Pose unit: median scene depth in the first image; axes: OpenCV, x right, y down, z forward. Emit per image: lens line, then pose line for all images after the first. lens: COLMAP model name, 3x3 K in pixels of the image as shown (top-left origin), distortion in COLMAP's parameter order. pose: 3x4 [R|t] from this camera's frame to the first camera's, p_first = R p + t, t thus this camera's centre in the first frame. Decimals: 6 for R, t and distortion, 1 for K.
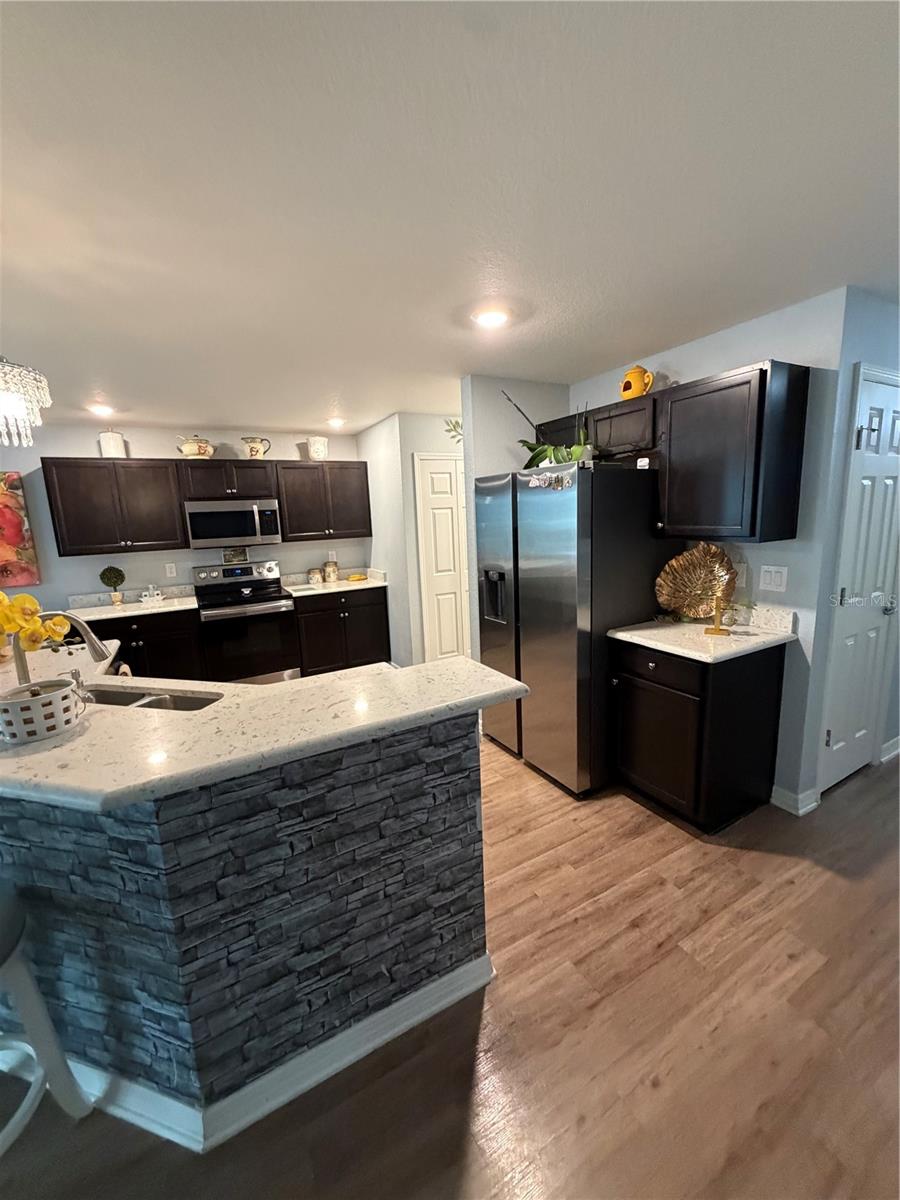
lens RADIAL K [[477.9, 0, 448.5], [0, 477.9, 597.1], [0, 0, 1]] dist [0.000027, 0.000205]
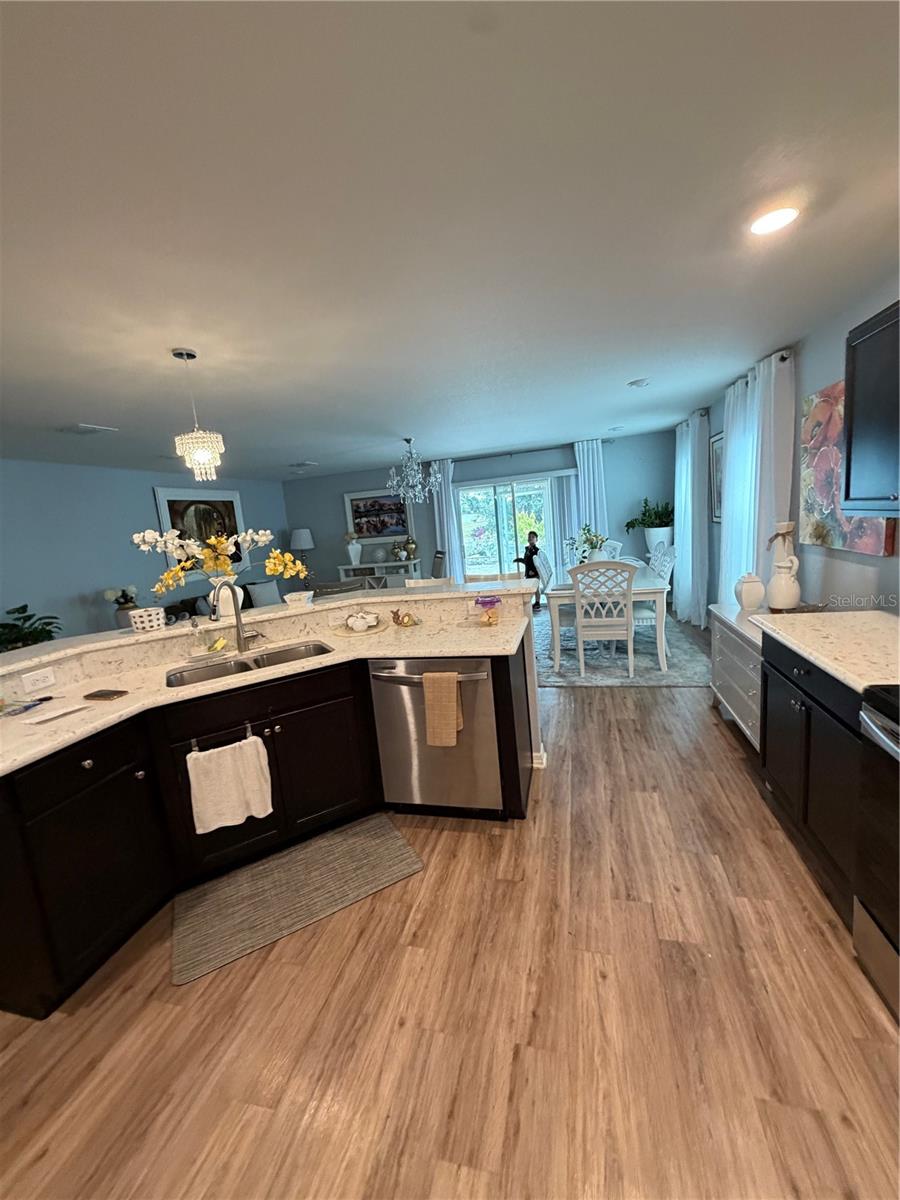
lens RADIAL K [[477.9, 0, 448.5], [0, 477.9, 597.1], [0, 0, 1]] dist [0.000027, 0.000205]
pose [[-0.678535, 0.224908, -0.699290, -0.075311], [-0.000798, 0.951748, 0.306878, -0.160107], [0.734567, 0.208786, -0.645615, 1.018581]]
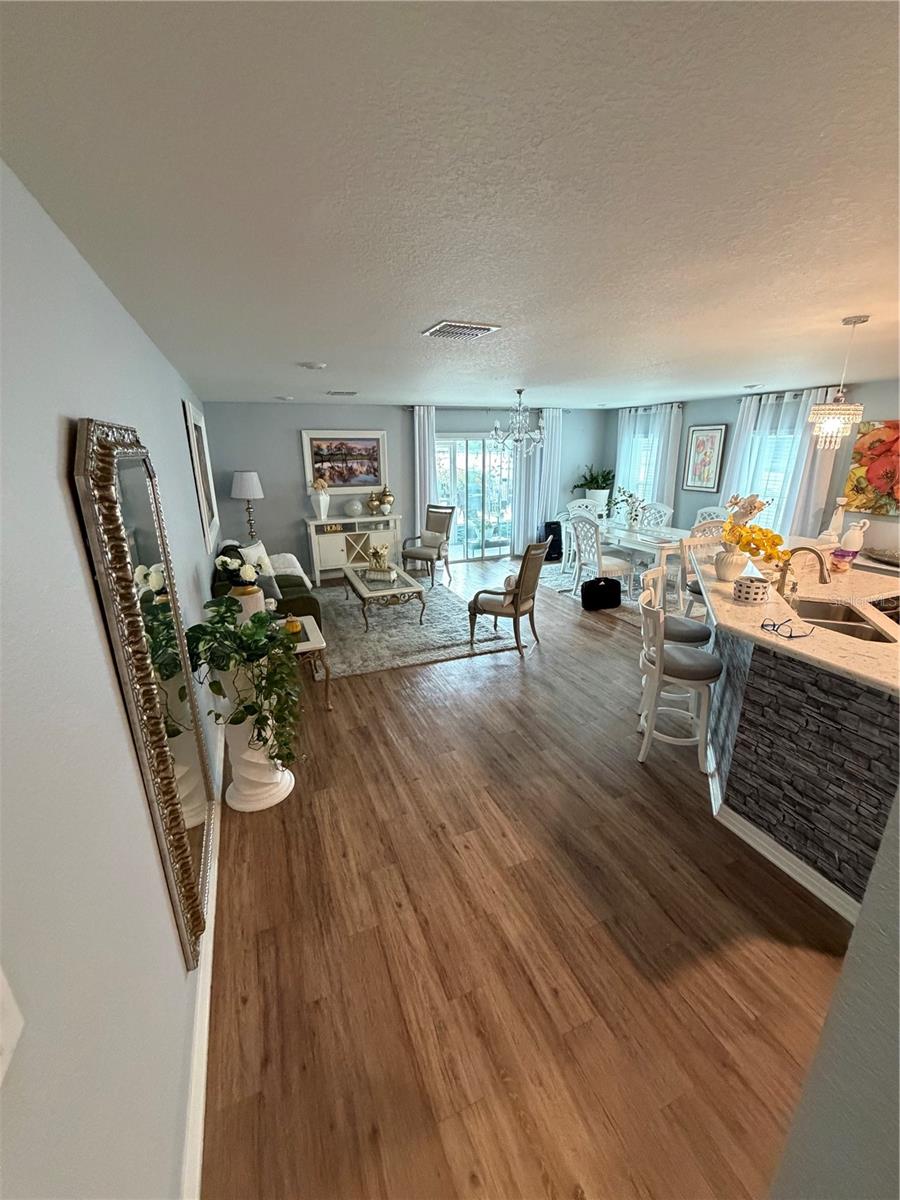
lens RADIAL K [[477.9, 0, 448.5], [0, 477.9, 597.1], [0, 0, 1]] dist [0.000027, 0.000205]
pose [[-0.105404, 0.342135, -0.933720, 0.385917], [-0.154195, 0.921971, 0.355237, -0.084367], [0.982402, 0.181419, -0.044424, -0.064338]]
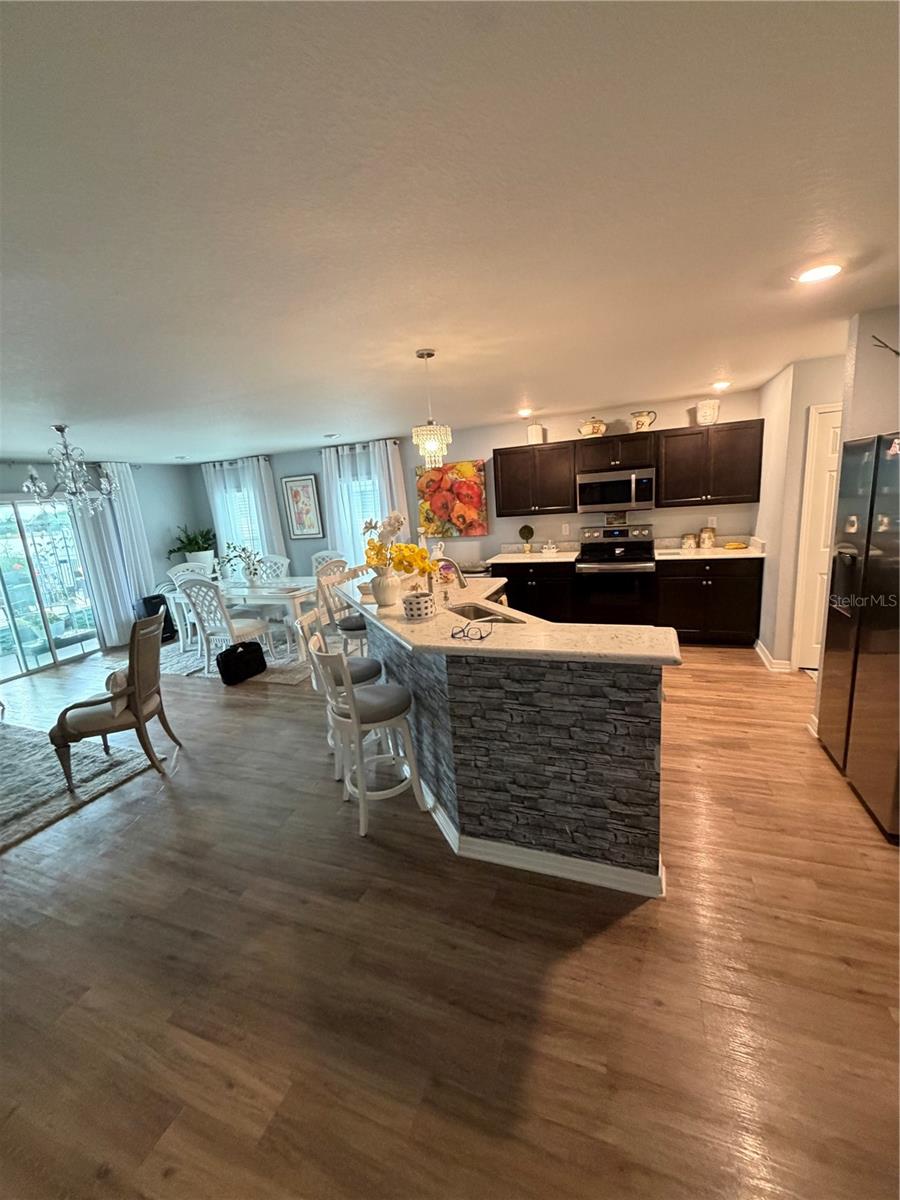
lens RADIAL K [[477.9, 0, 448.5], [0, 477.9, 597.1], [0, 0, 1]] dist [0.000027, 0.000205]
pose [[0.641863, 0.155172, -0.750955, 0.229260], [-0.083098, 0.987620, 0.133049, -0.025270], [0.762304, -0.022996, 0.646811, -0.067627]]
